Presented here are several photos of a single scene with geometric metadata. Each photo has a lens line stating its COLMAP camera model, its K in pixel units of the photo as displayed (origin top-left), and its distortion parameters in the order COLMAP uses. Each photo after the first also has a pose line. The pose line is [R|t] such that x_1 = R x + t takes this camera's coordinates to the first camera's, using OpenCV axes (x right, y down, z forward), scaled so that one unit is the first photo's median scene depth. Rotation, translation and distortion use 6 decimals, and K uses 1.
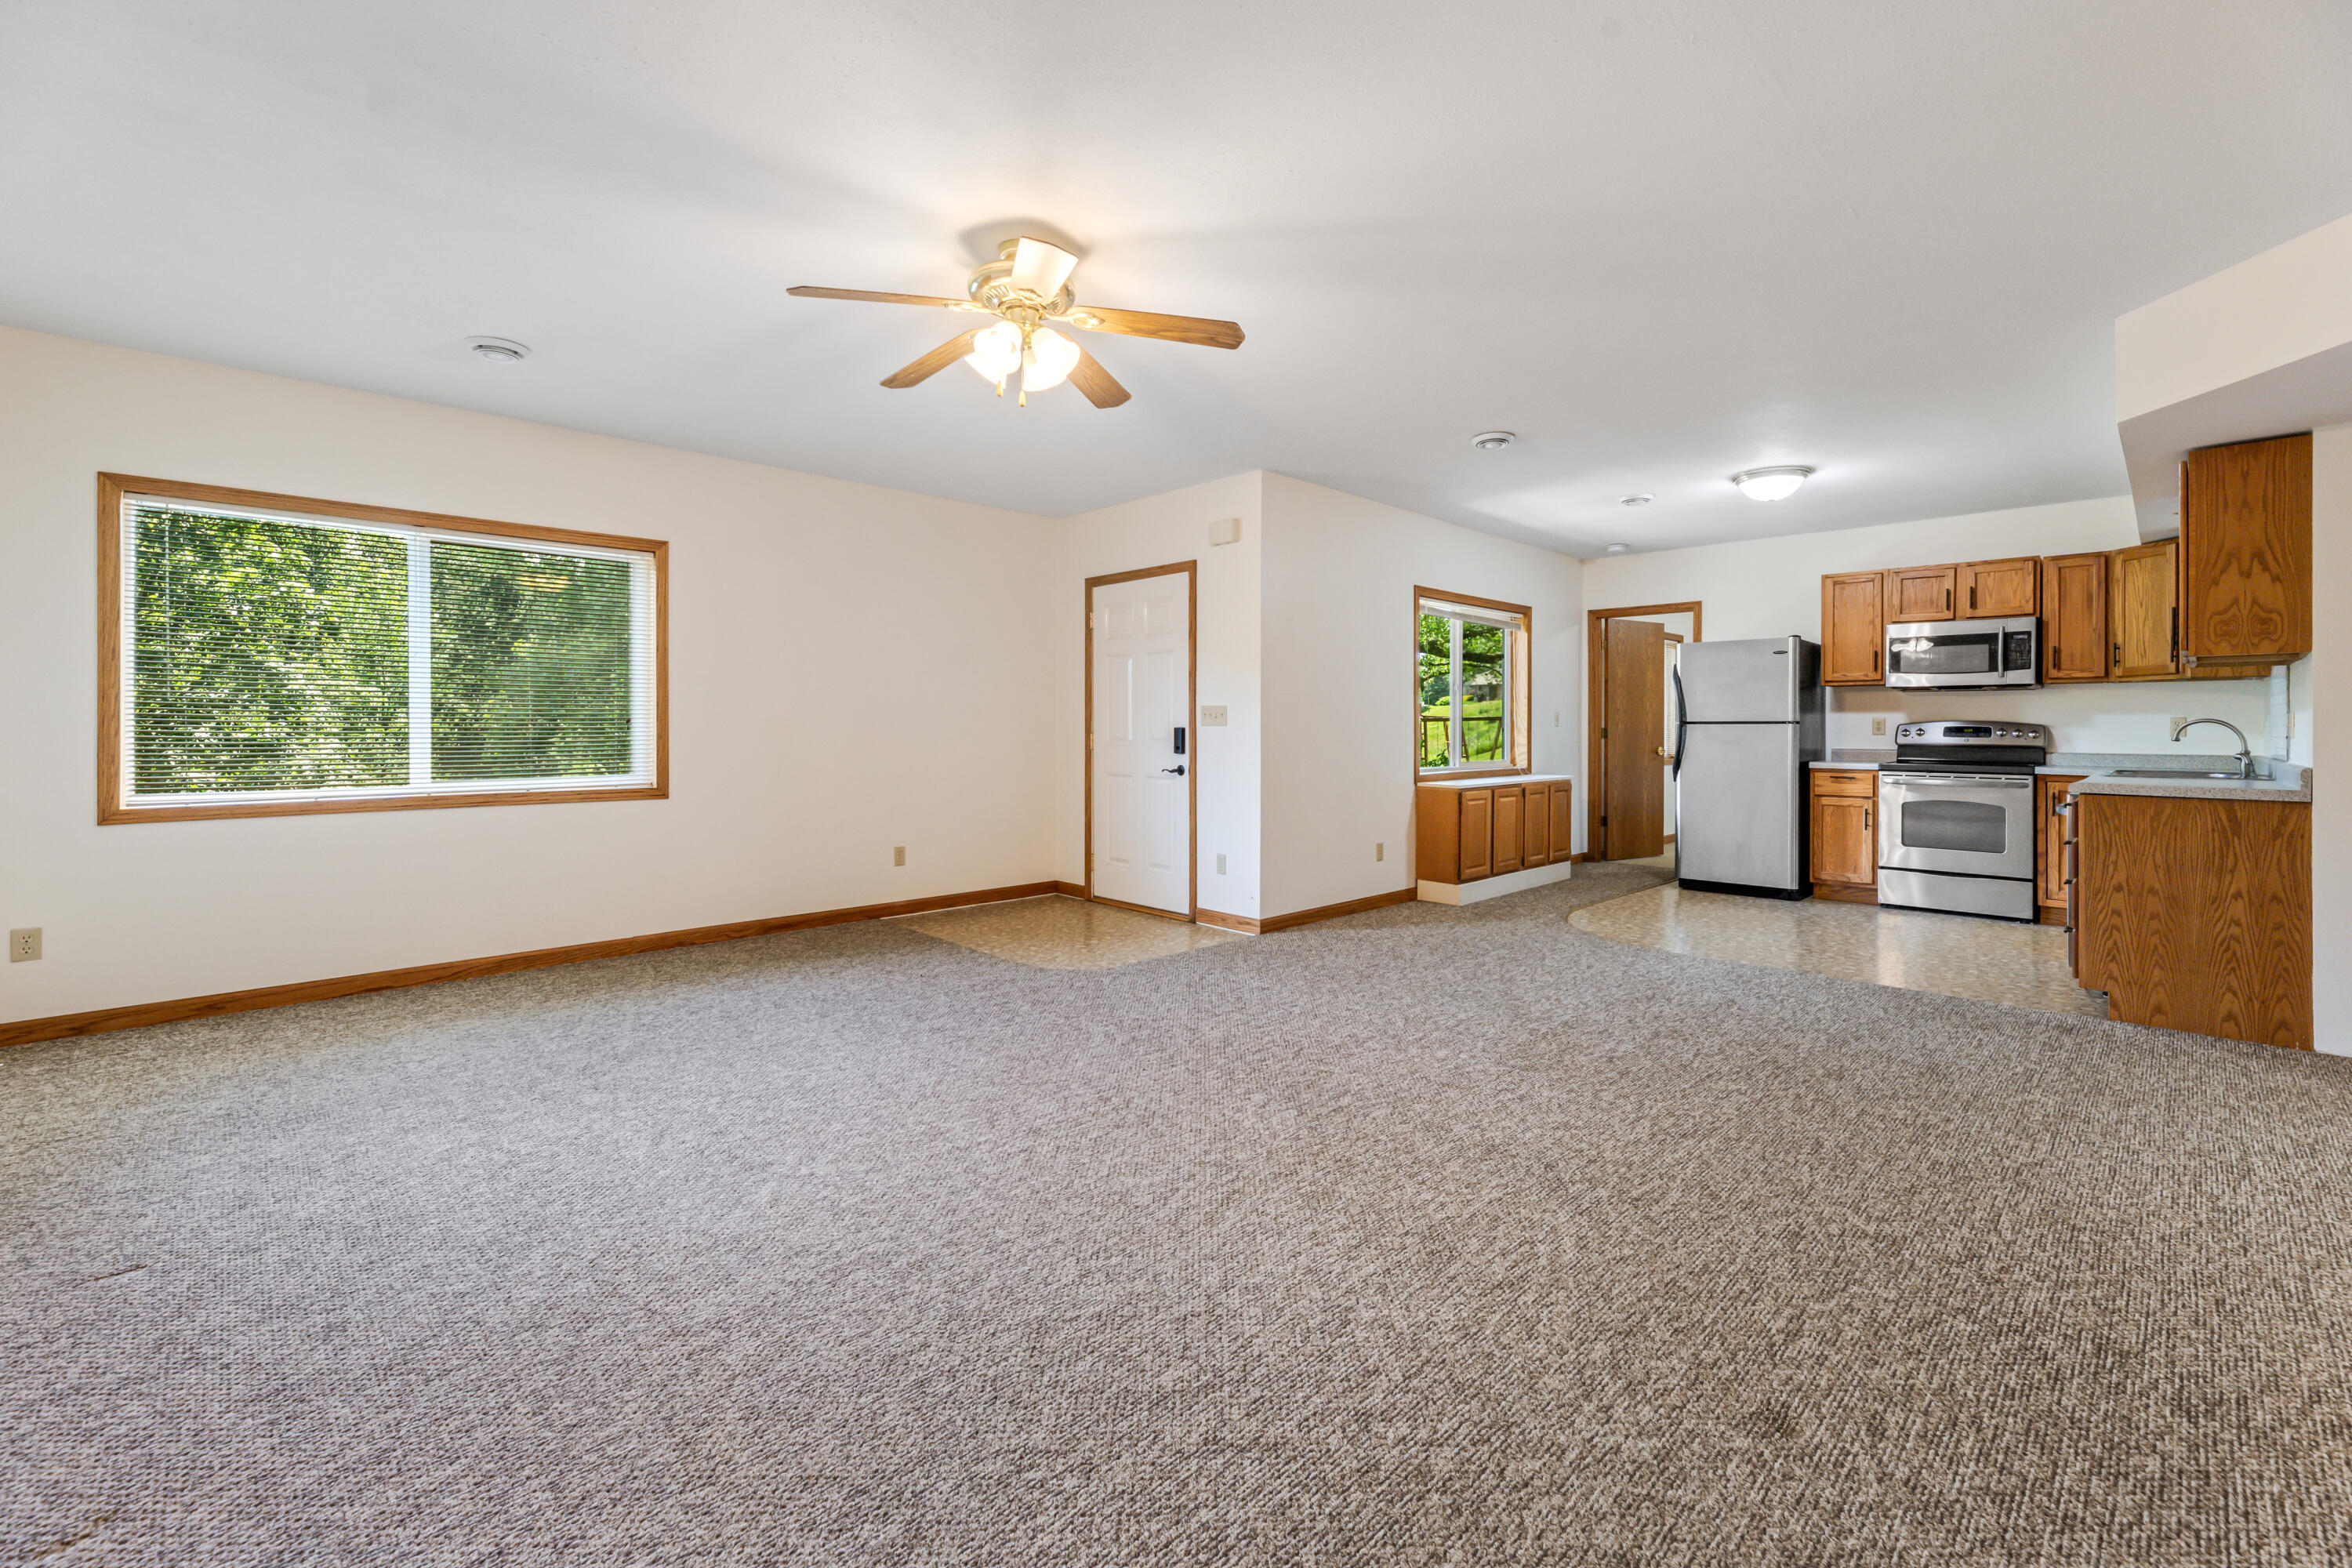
lens RADIAL K [[976.4, 0, 1177.2], [0, 976.4, 726.0], [0, 0, 1]] dist [0.000174, 0.000029]
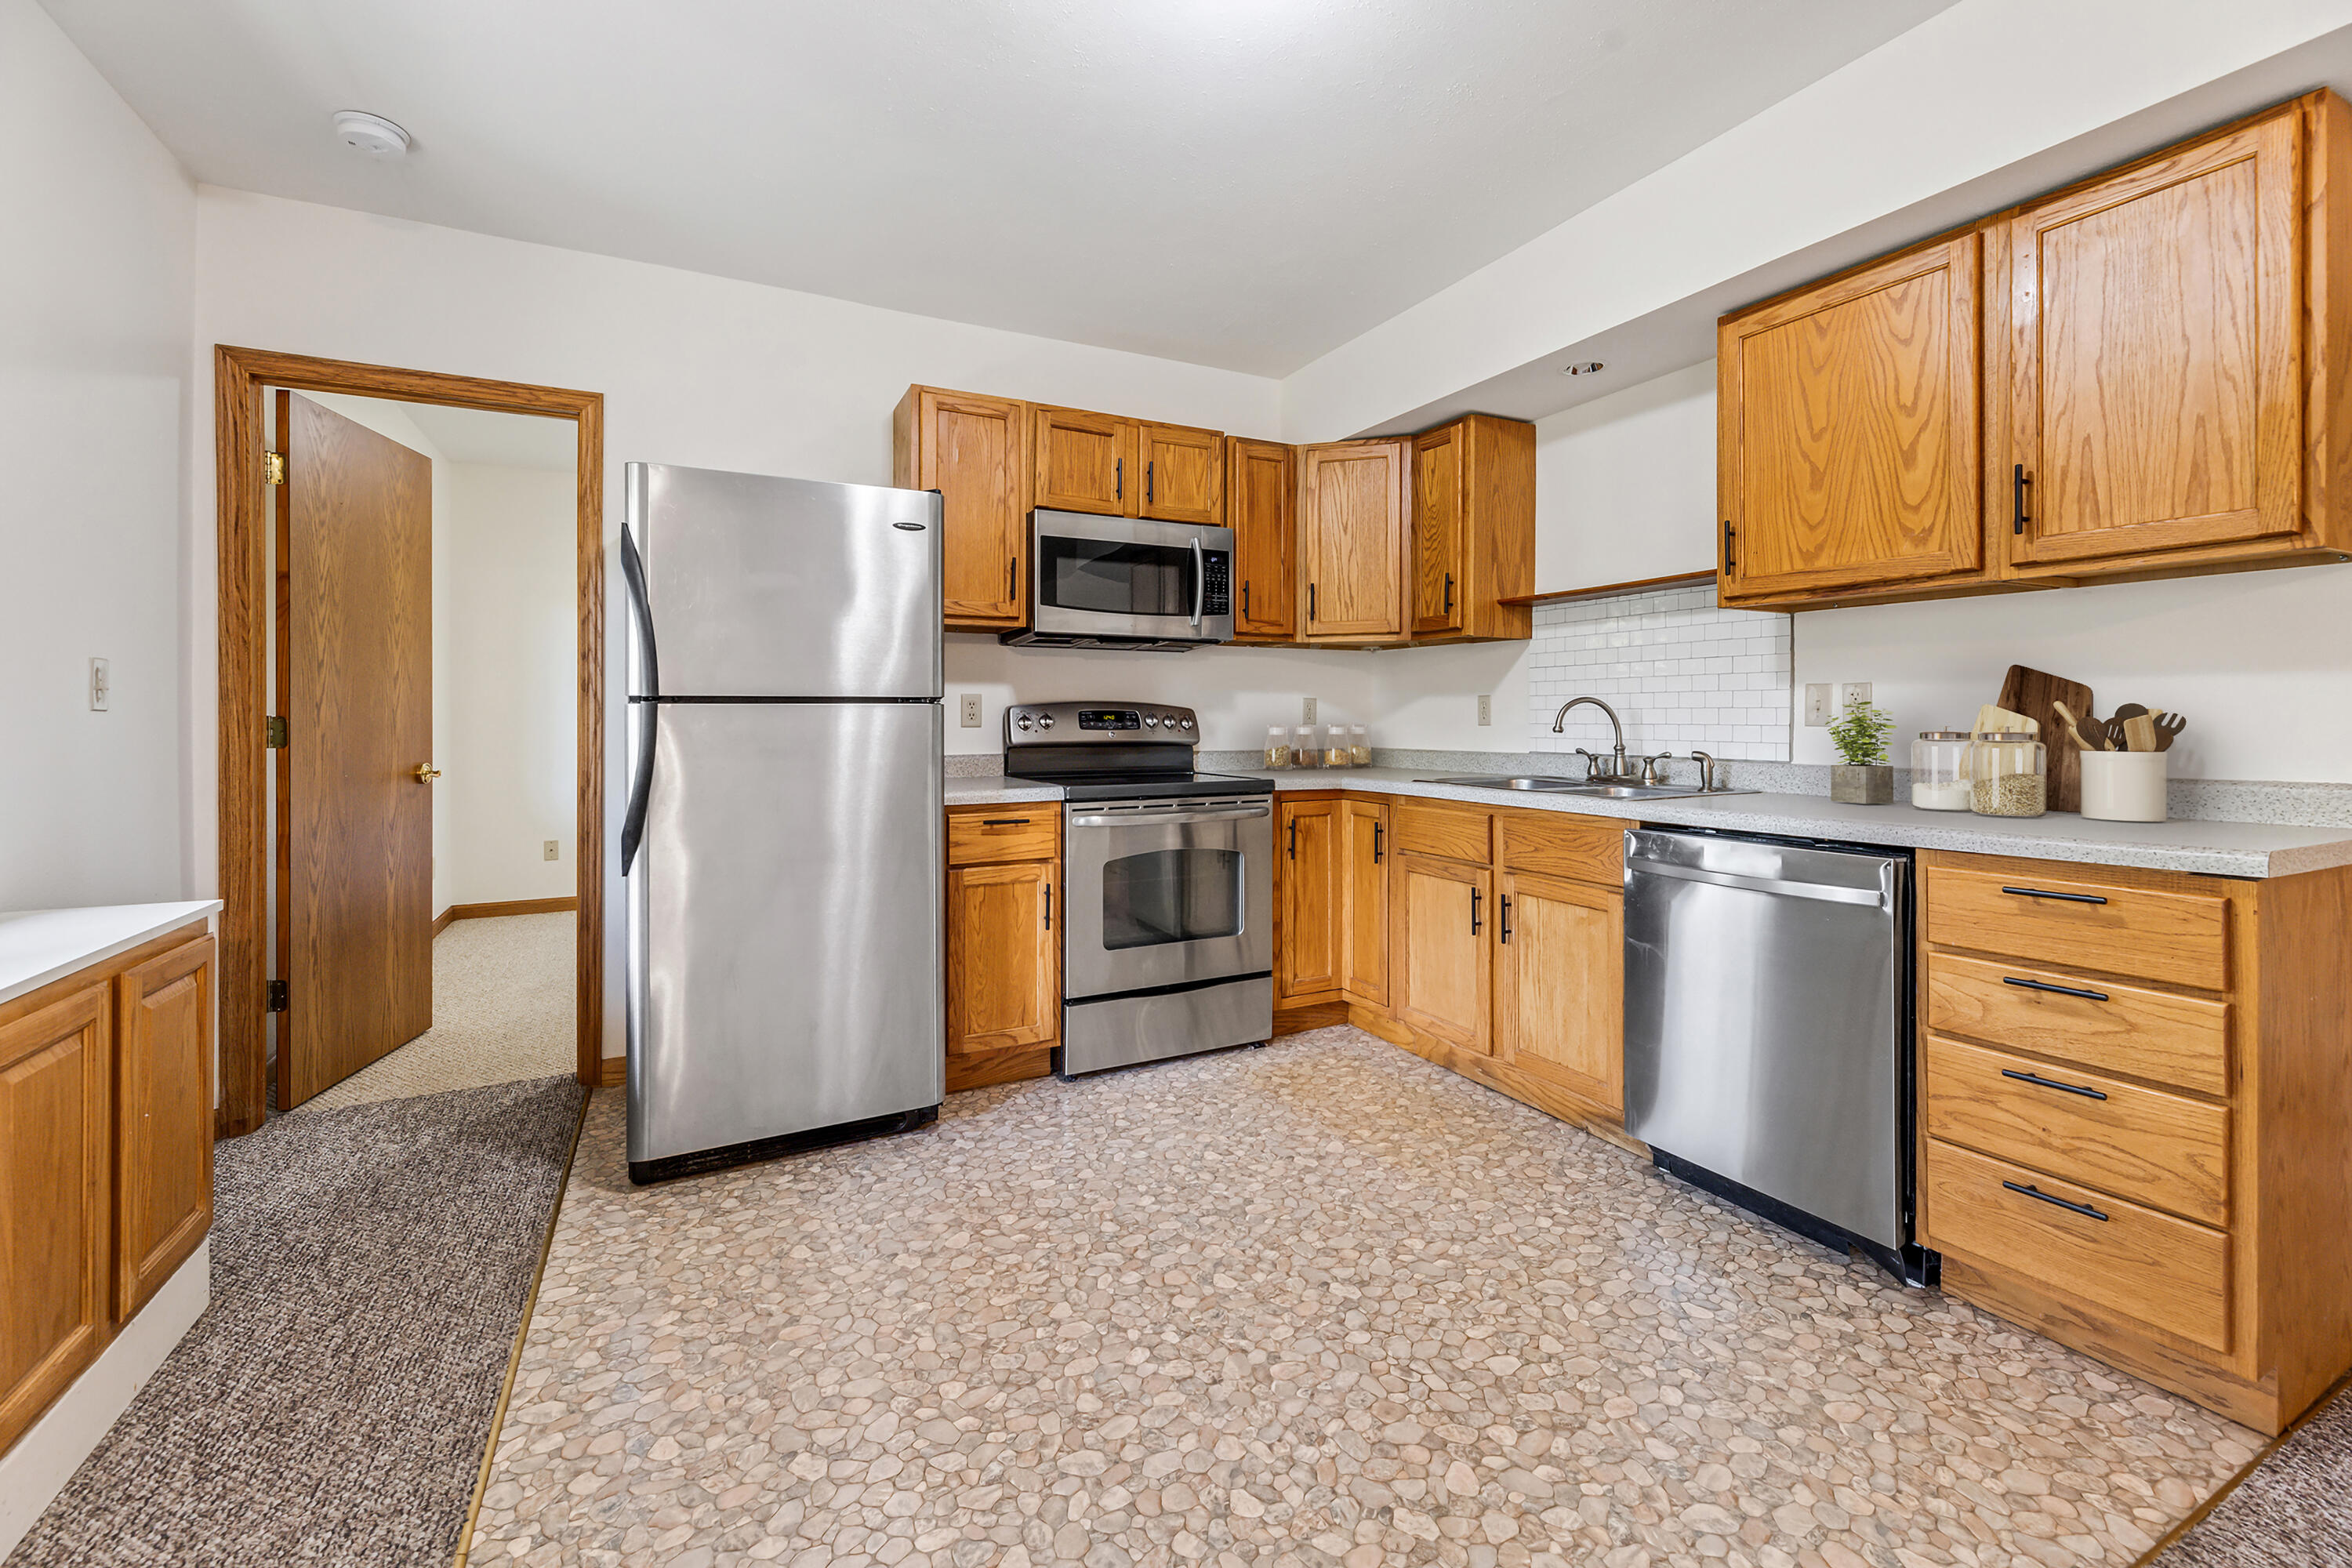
lens RADIAL K [[953.1, 0, 1176.4], [0, 953.1, 715.3], [0, 0, 1]] dist [0.001156, 0.000136]
pose [[0.288894, -0.001842, 0.957359, 0.284916], [0.001991, 0.999997, 0.001323, 0.002754], [-0.957359, 0.001524, 0.288897, 0.812621]]
